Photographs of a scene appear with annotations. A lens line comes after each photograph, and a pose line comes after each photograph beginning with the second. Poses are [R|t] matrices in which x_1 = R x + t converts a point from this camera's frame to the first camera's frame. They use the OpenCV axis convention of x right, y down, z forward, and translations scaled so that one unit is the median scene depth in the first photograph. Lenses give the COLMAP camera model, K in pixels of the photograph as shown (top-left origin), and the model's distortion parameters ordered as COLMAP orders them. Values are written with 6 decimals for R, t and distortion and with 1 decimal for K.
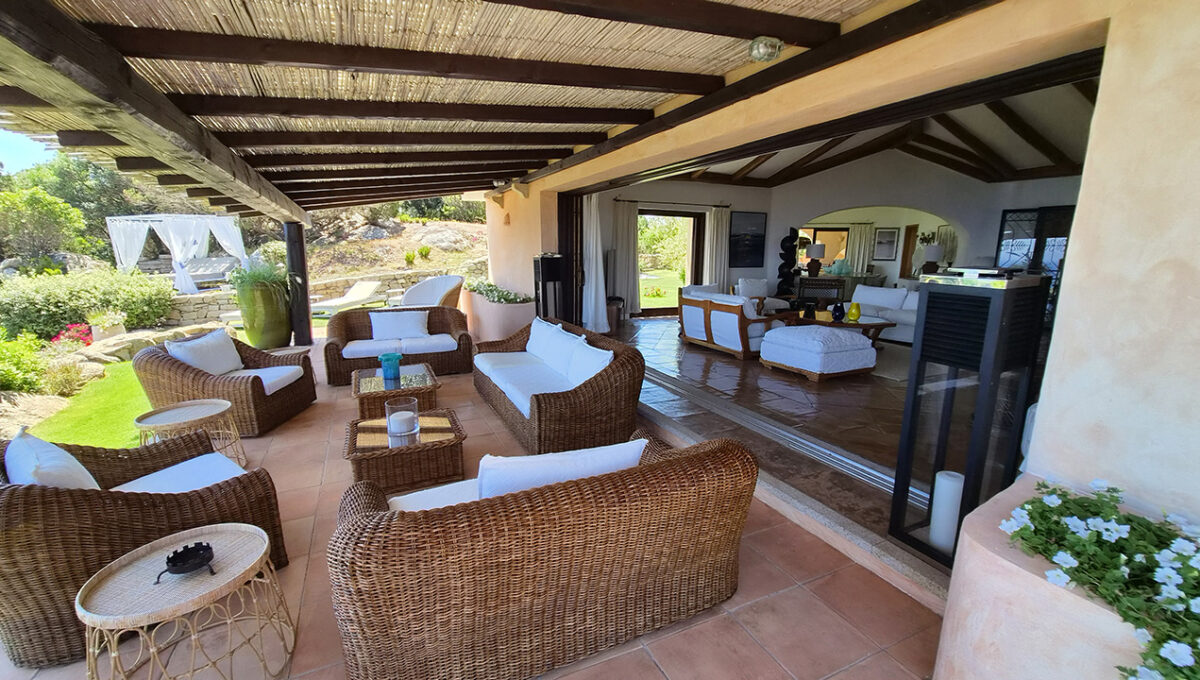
lens RADIAL K [[491.4, 0, 596.5], [0, 491.4, 349.6], [0, 0, 1]] dist [-0.002198, 0.000857]
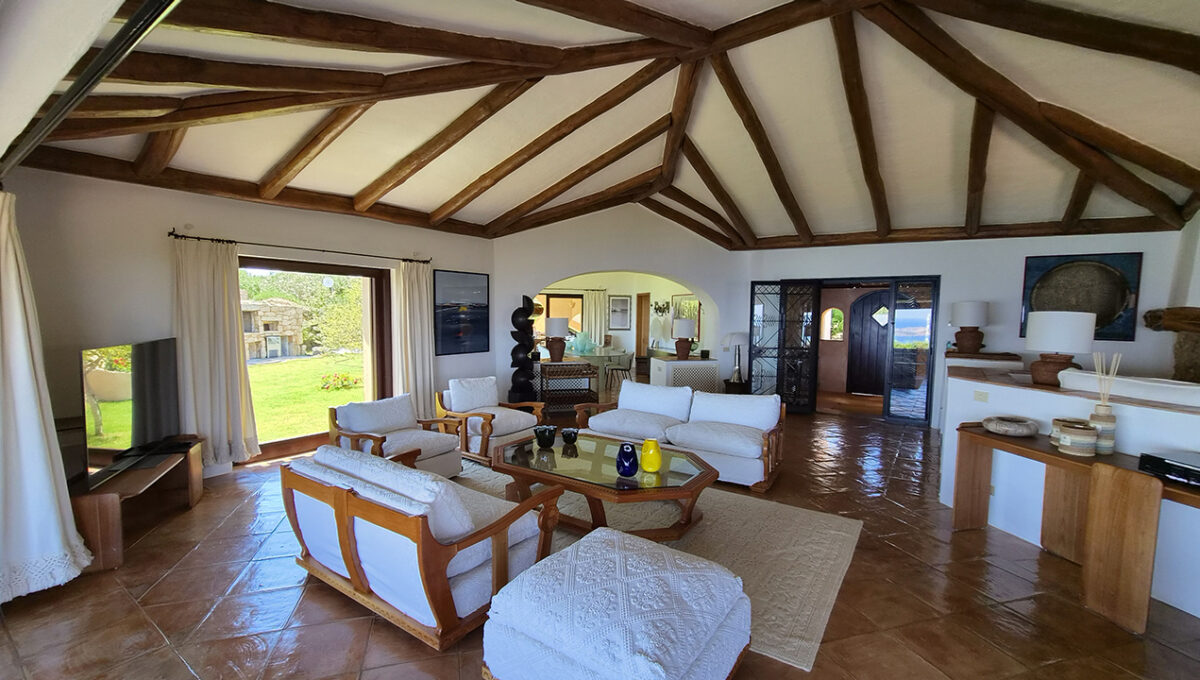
lens RADIAL K [[491.4, 0, 603.5], [0, 491.4, 345.3], [0, 0, 1]] dist [-0.002198, 0.000857]
pose [[0.859847, -0.034023, 0.509417, 0.131399], [0.098768, 0.990013, -0.100590, -0.094941], [-0.500907, 0.136806, 0.854620, 0.346064]]
